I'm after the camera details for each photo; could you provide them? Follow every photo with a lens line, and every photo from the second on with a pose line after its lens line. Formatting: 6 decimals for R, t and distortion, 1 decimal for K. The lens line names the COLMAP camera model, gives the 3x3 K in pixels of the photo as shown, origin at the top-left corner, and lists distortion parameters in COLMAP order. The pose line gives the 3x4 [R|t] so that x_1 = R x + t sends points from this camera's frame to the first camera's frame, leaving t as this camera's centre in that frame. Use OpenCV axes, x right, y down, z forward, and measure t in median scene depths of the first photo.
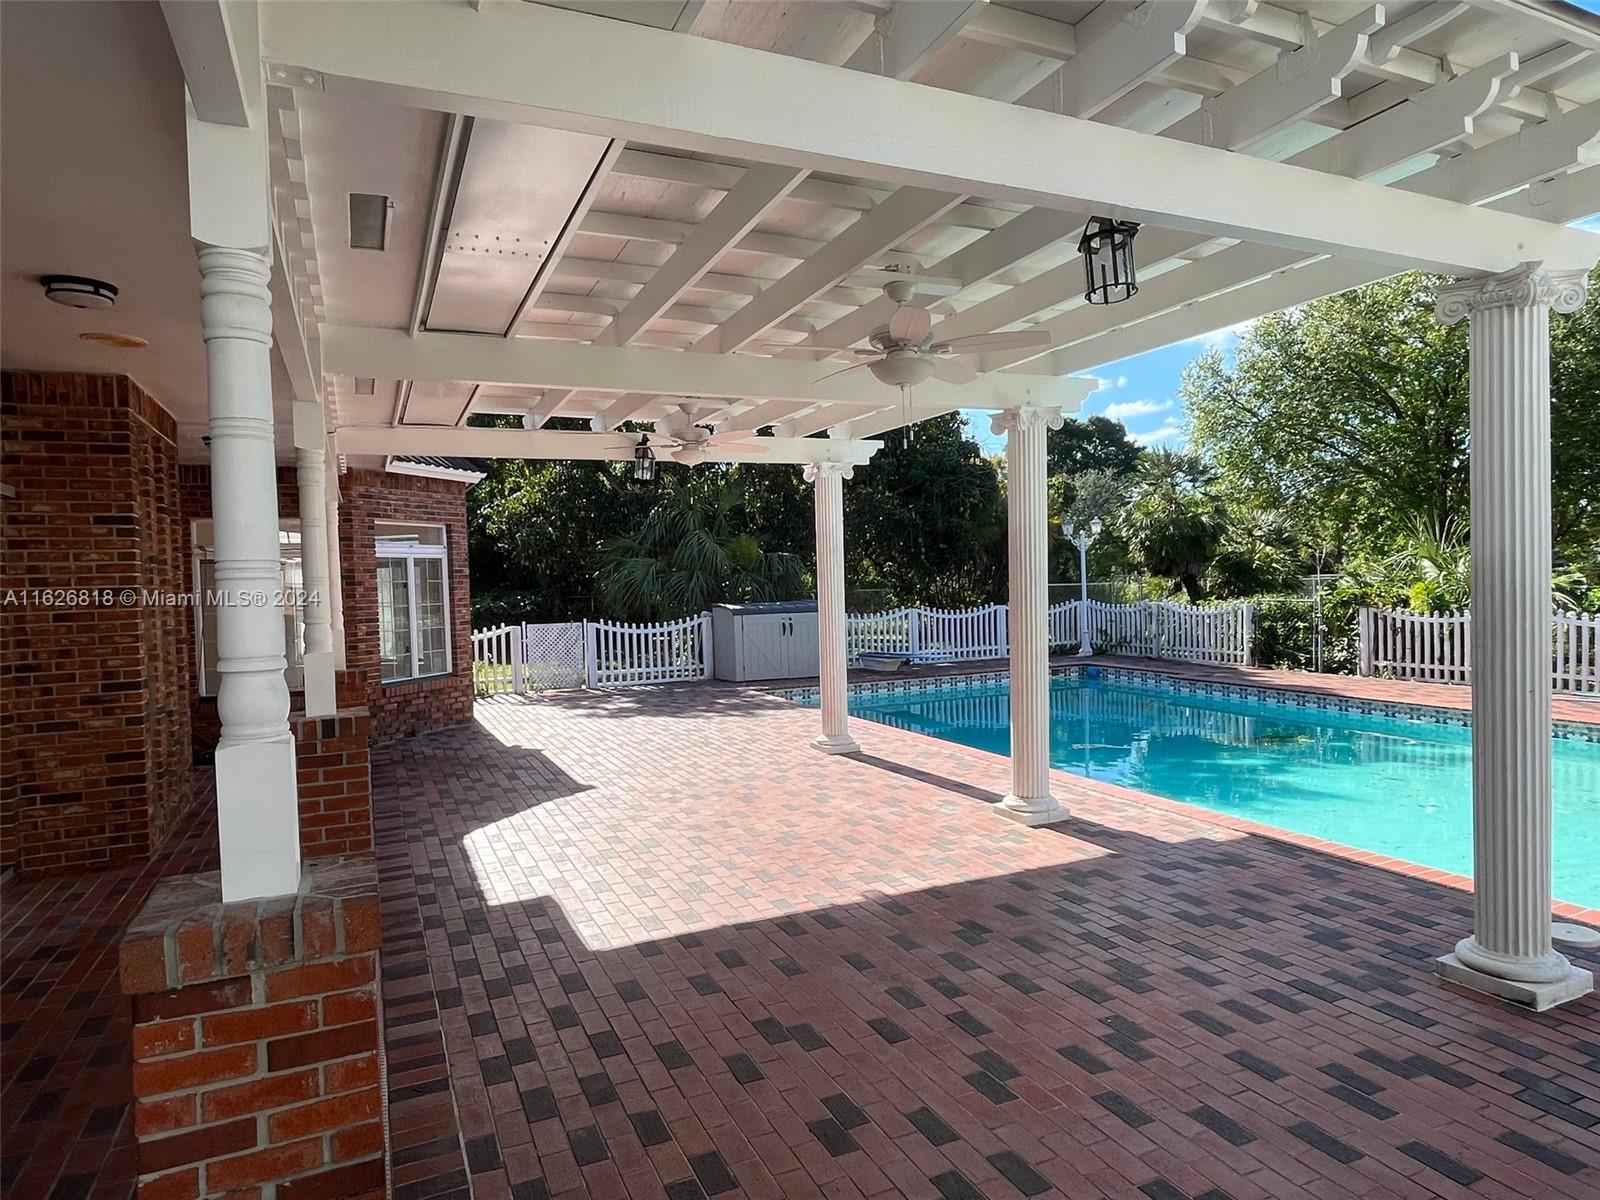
lens RADIAL K [[951.3, 0, 790.7], [0, 951.3, 600.6], [0, 0, 1]] dist [-0.003603, 0.001665]
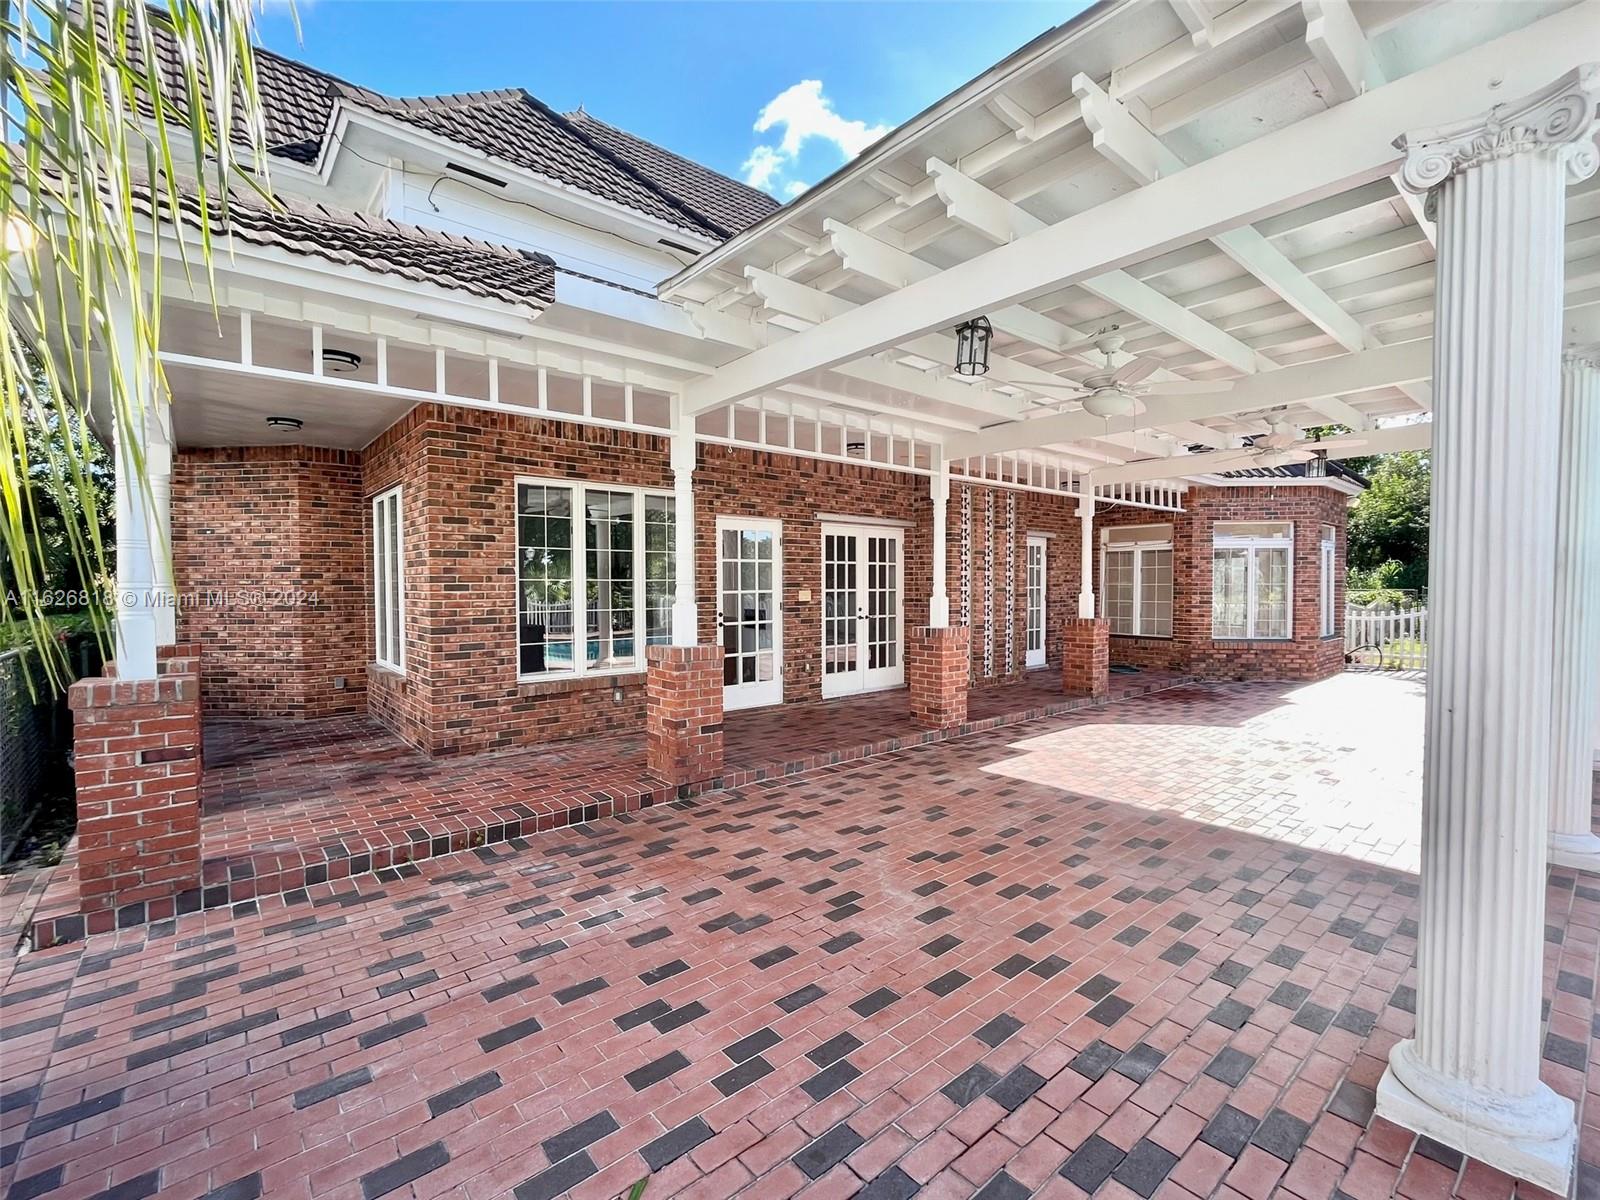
lens RADIAL K [[704.0, 0, 801.6], [0, 704.0, 602.5], [0, 0, 1]] dist [-0.001509, -0.001293]
pose [[0.281087, 0.055811, -0.958058, 0.761040], [-0.028631, 0.998351, 0.049758, -0.000743], [0.959255, 0.013444, 0.282222, 0.243355]]
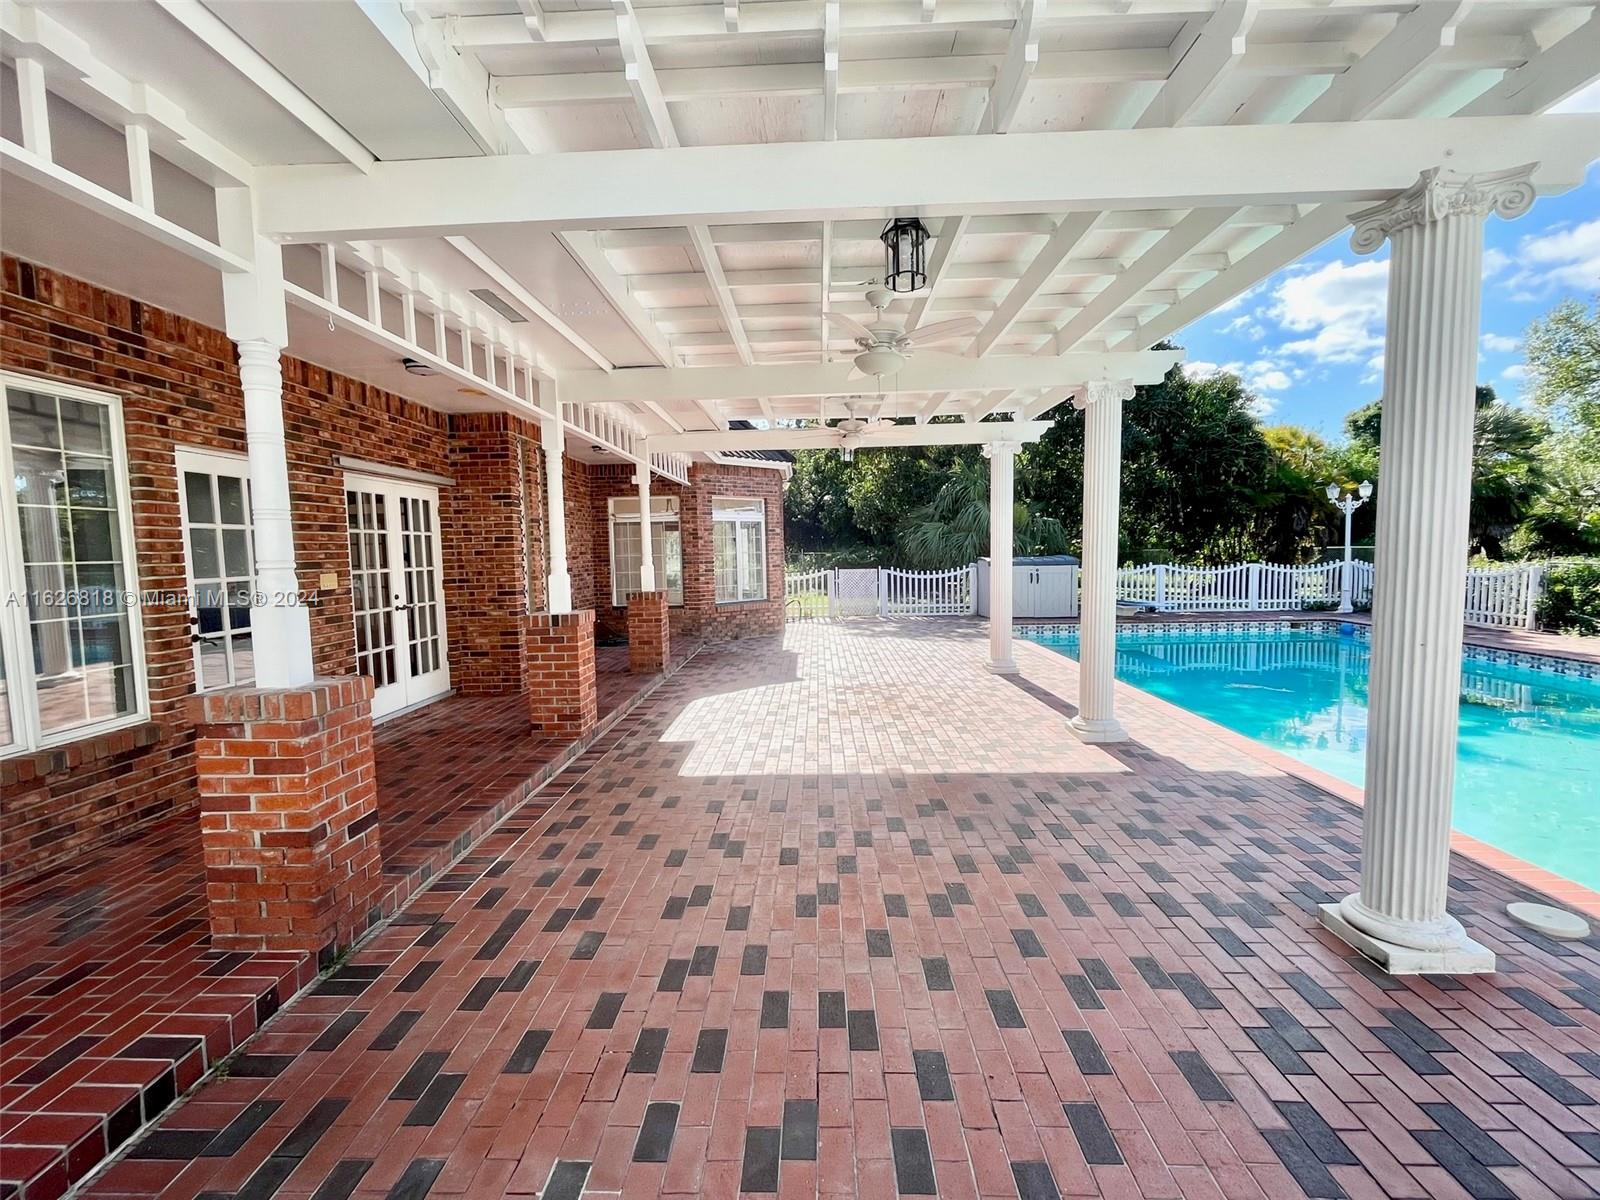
lens RADIAL K [[704.0, 0, 793.3], [0, 704.0, 603.8], [0, 0, 1]] dist [-0.001509, -0.001293]
pose [[0.898809, 0.045356, -0.435988, 0.344766], [-0.016254, 0.997397, 0.070251, 0.010757], [0.438039, -0.056056, 0.897207, 0.072372]]
